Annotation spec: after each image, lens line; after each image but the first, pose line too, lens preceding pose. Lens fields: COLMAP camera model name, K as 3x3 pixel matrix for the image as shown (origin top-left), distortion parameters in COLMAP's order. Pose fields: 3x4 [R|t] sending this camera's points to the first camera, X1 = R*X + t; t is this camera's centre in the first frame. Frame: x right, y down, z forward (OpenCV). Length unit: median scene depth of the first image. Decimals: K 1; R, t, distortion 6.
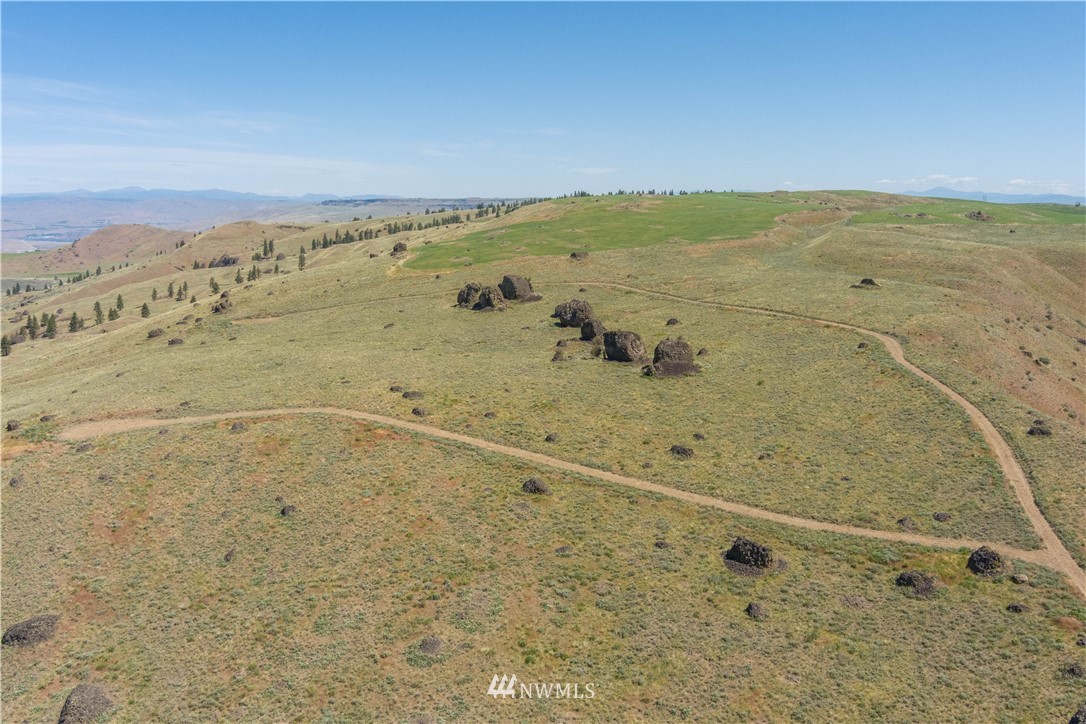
lens RADIAL K [[878.1, 0, 544.2], [0, 878.1, 366.4], [0, 0, 1]] dist [-0.066422, 0.004755]
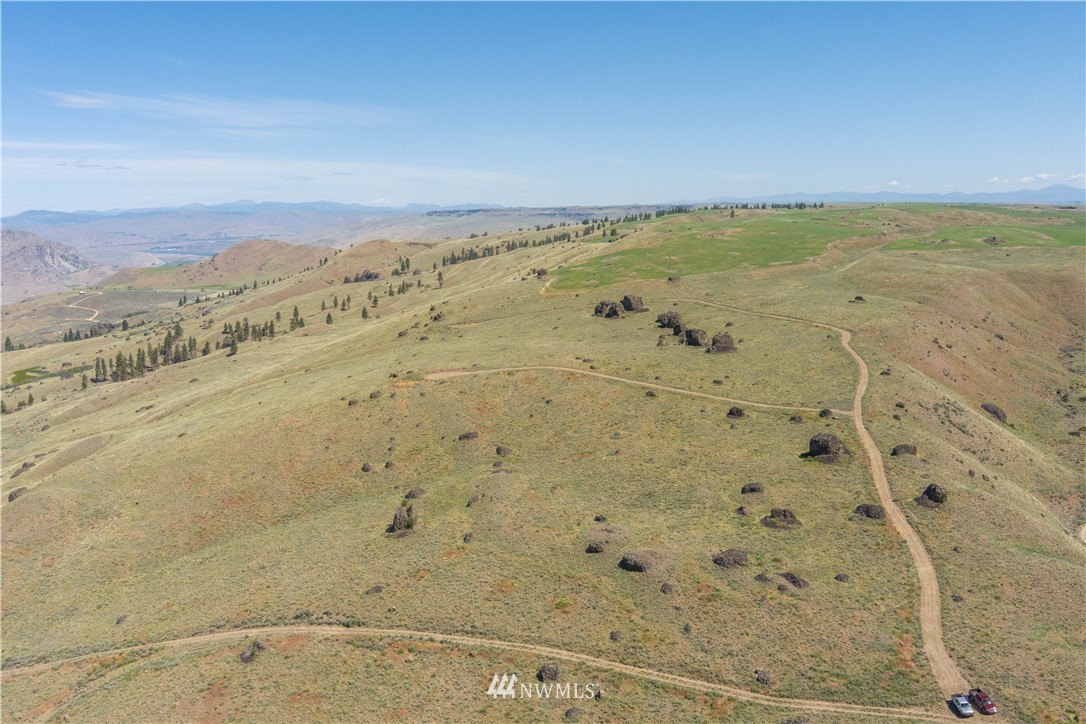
lens RADIAL K [[878.1, 0, 544.2], [0, 878.1, 357.2], [0, 0, 1]] dist [-0.066422, 0.004755]
pose [[0.993701, -0.001440, -0.112052, -0.012687], [-0.000563, 0.999841, -0.017846, 0.032171], [0.112060, 0.017797, 0.993542, -0.539483]]
